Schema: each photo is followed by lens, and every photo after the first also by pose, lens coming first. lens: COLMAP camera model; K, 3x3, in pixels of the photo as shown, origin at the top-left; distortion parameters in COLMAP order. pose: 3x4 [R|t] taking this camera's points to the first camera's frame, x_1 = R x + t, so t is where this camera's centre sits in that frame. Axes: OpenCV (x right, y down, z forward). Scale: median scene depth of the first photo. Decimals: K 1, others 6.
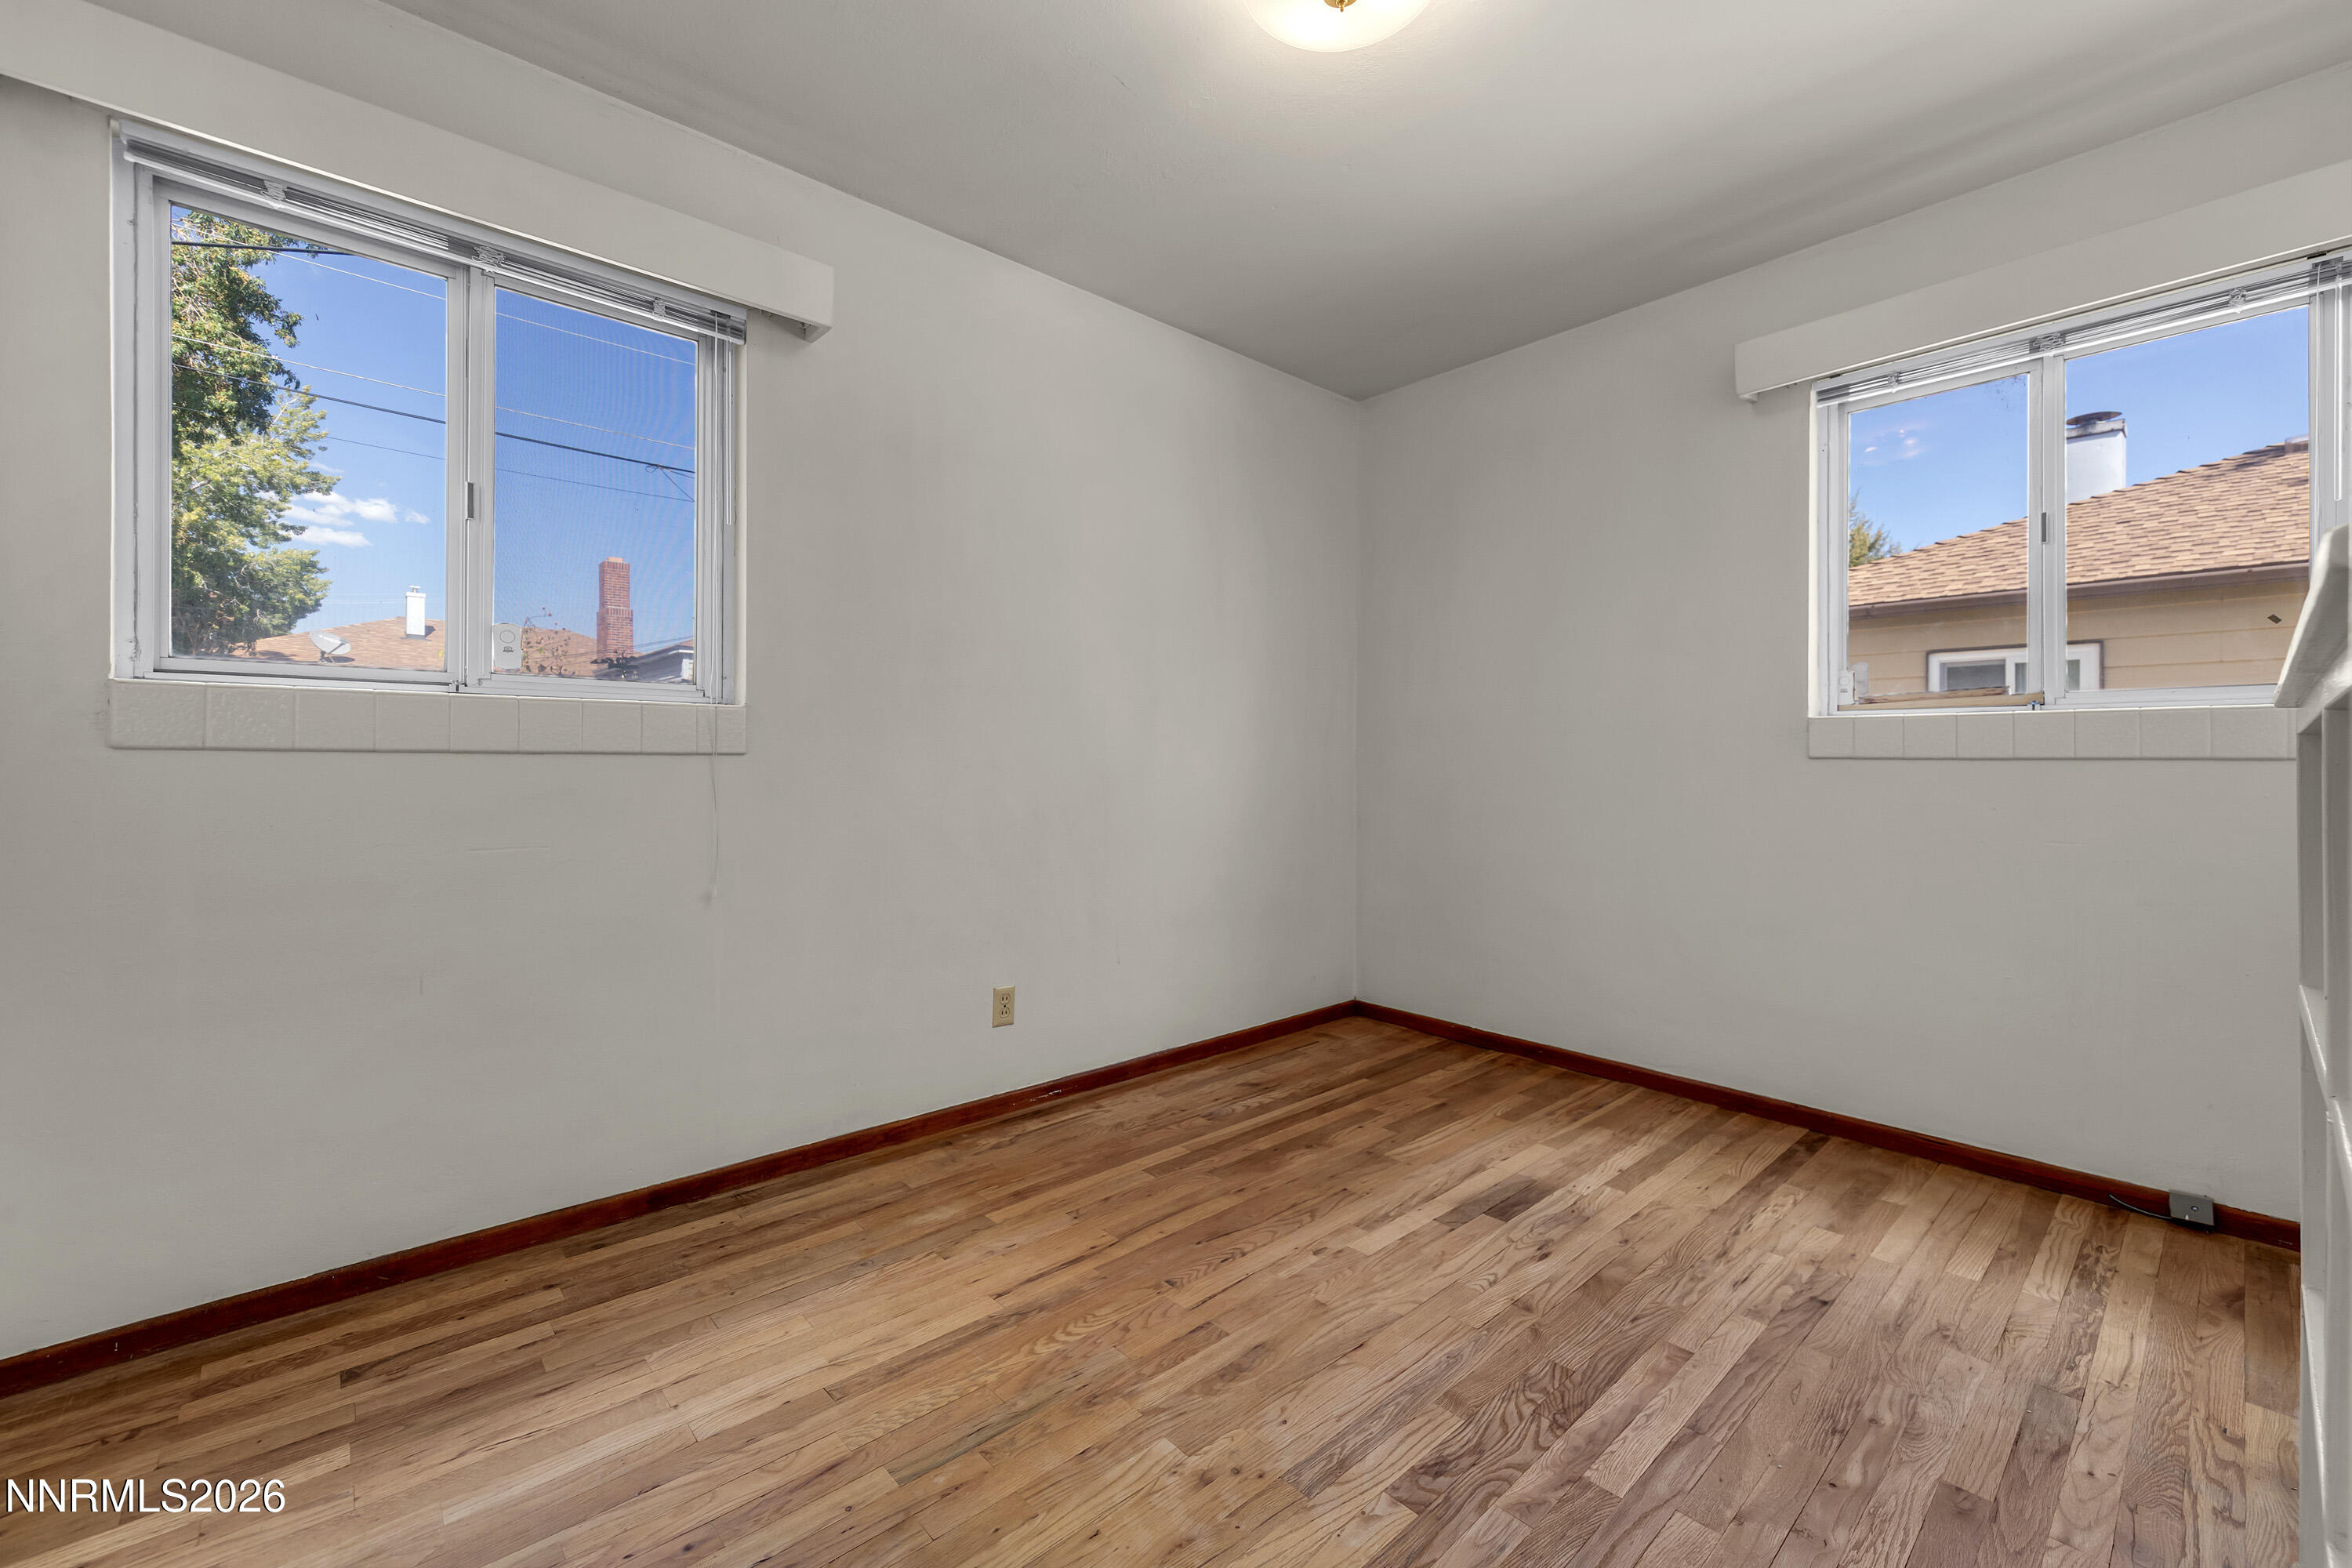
lens RADIAL K [[1002.3, 0, 1207.4], [0, 1002.3, 778.8], [0, 0, 1]] dist [0.002793, -0.000037]
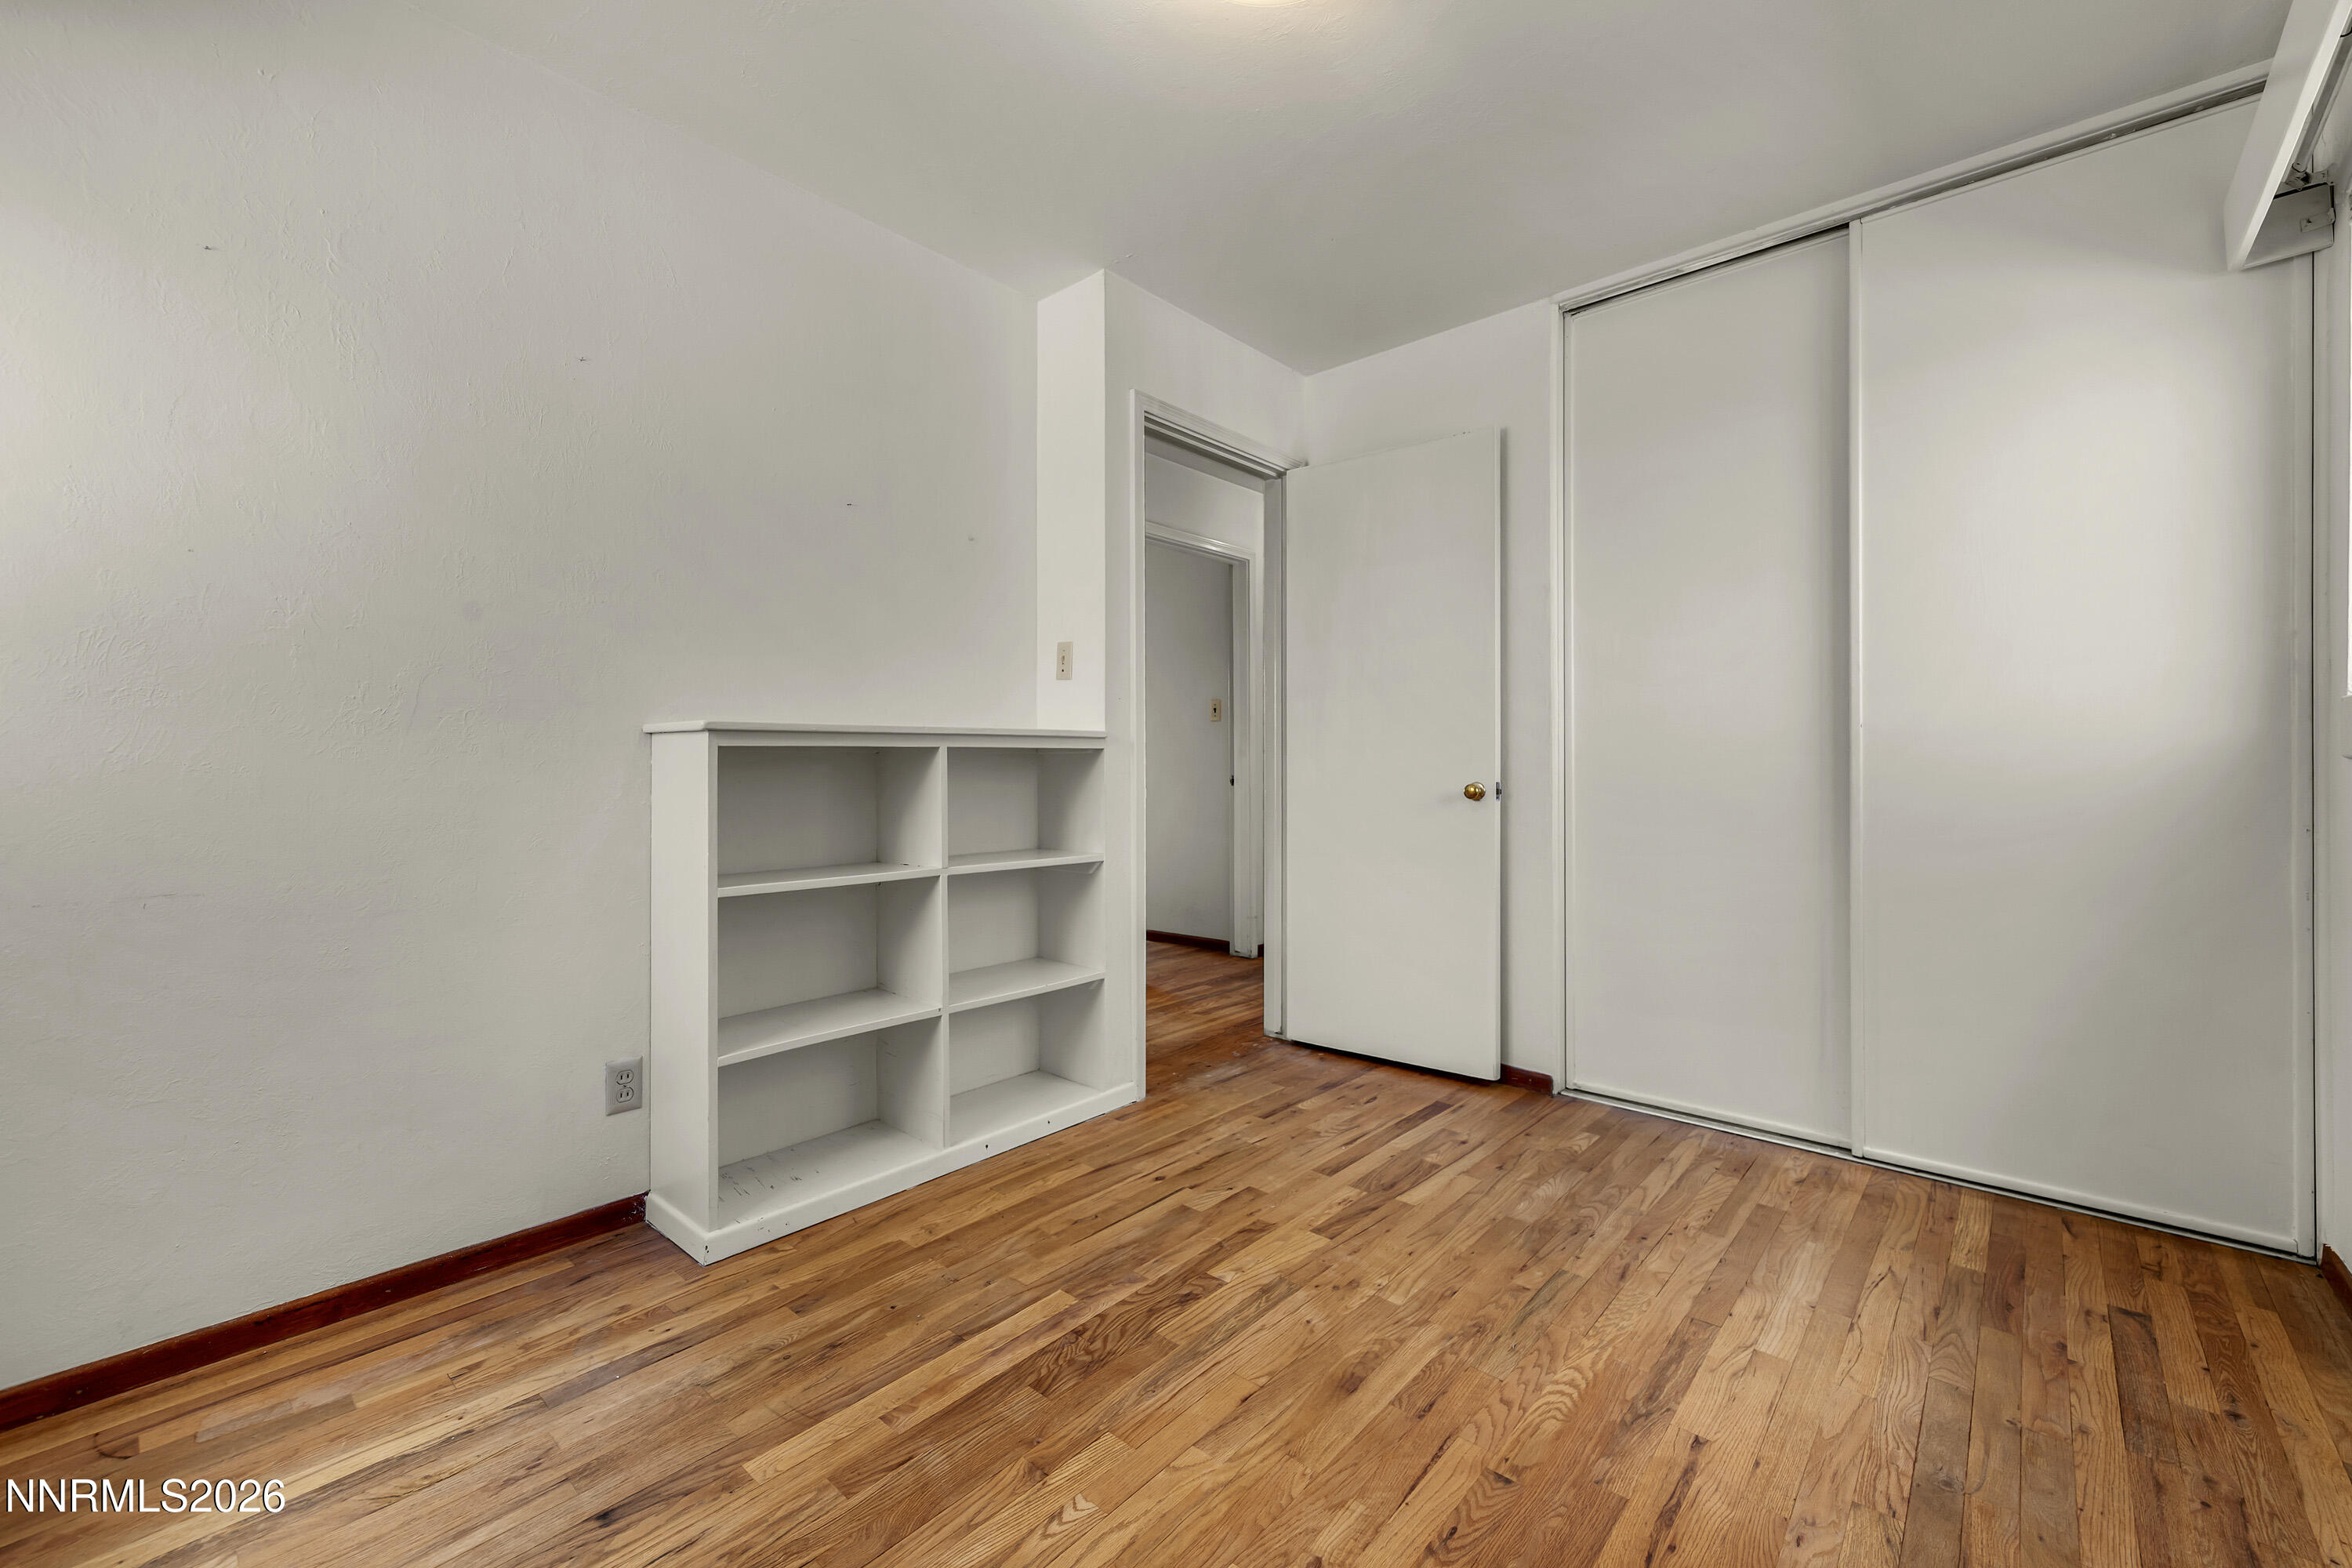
lens RADIAL K [[1002.3, 0, 1207.4], [0, 1002.3, 778.8], [0, 0, 1]] dist [0.002793, -0.000037]
pose [[-0.993261, -0.004337, -0.115815, 0.320028], [-0.007416, 0.999630, 0.026170, -0.028583], [0.115659, 0.026852, -0.992926, 2.048044]]
